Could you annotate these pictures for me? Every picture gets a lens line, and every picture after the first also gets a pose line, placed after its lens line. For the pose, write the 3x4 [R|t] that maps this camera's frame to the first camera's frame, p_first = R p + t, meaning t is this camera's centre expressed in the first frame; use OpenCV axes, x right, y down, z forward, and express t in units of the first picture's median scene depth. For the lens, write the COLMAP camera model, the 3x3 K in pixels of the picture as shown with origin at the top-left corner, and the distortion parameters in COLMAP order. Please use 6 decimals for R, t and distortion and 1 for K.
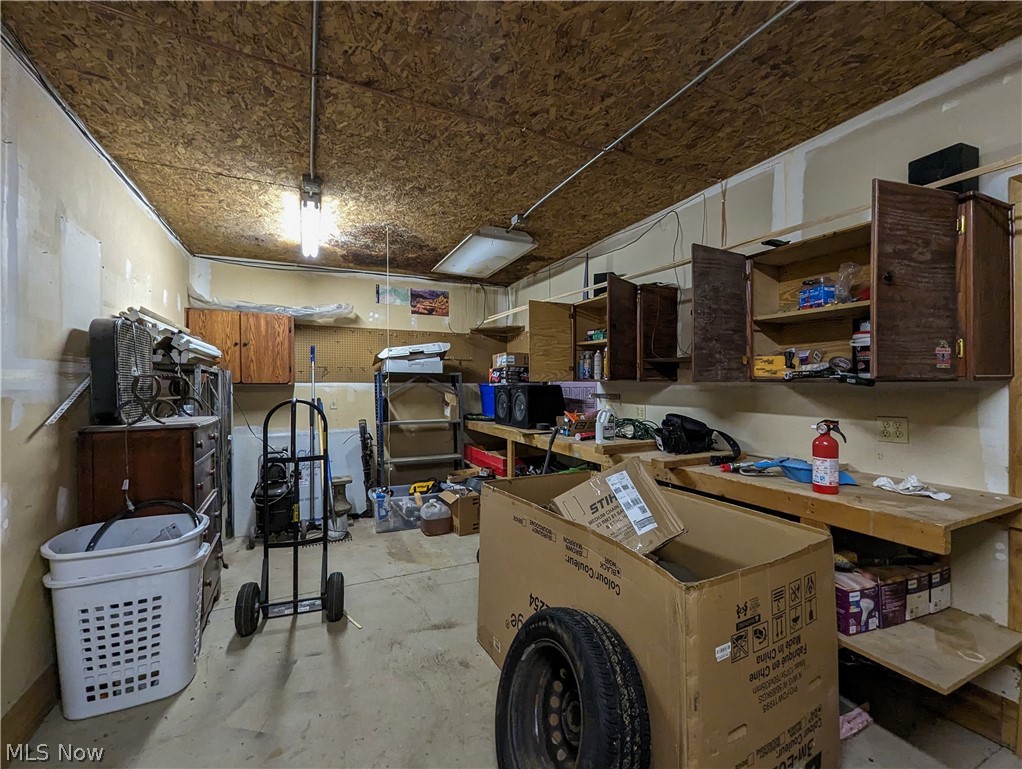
lens RADIAL K [[424.0, 0, 526.1], [0, 424.0, 387.6], [0, 0, 1]] dist [0.000512, 0.000090]
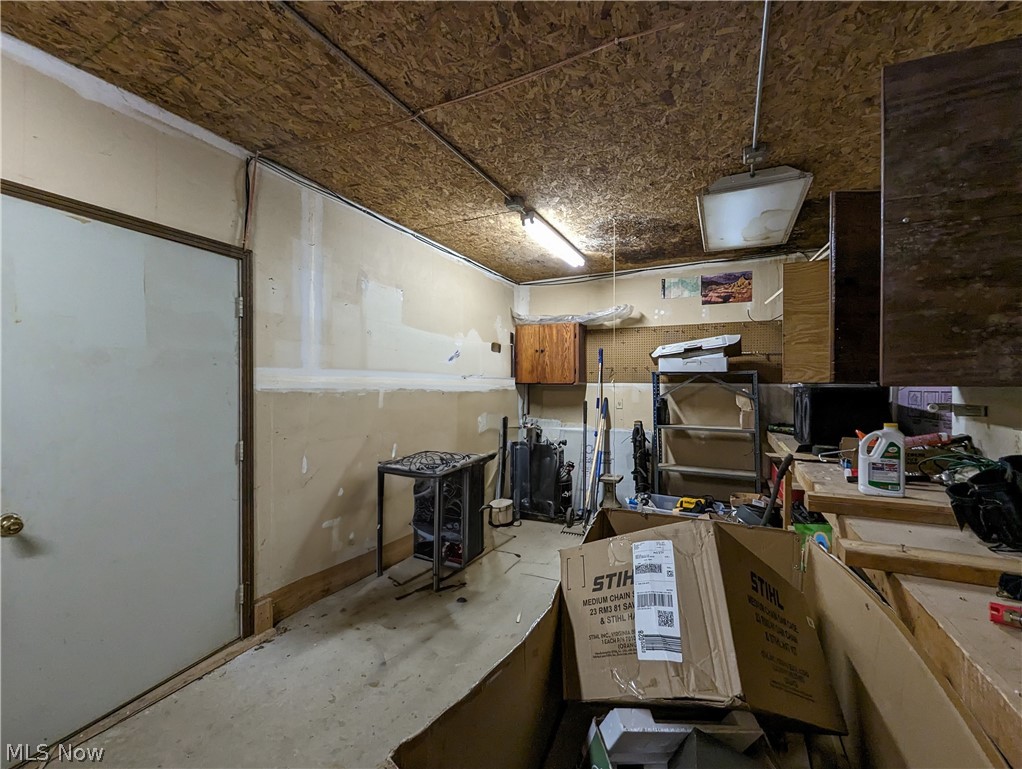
lens RADIAL K [[424.0, 0, 526.1], [0, 424.0, 387.6], [0, 0, 1]] dist [0.000512, 0.000090]
pose [[0.628835, 0.009961, -0.777475, 0.226039], [-0.008682, 0.999946, 0.005789, -0.004954], [0.777490, 0.003109, 0.628887, 0.198350]]
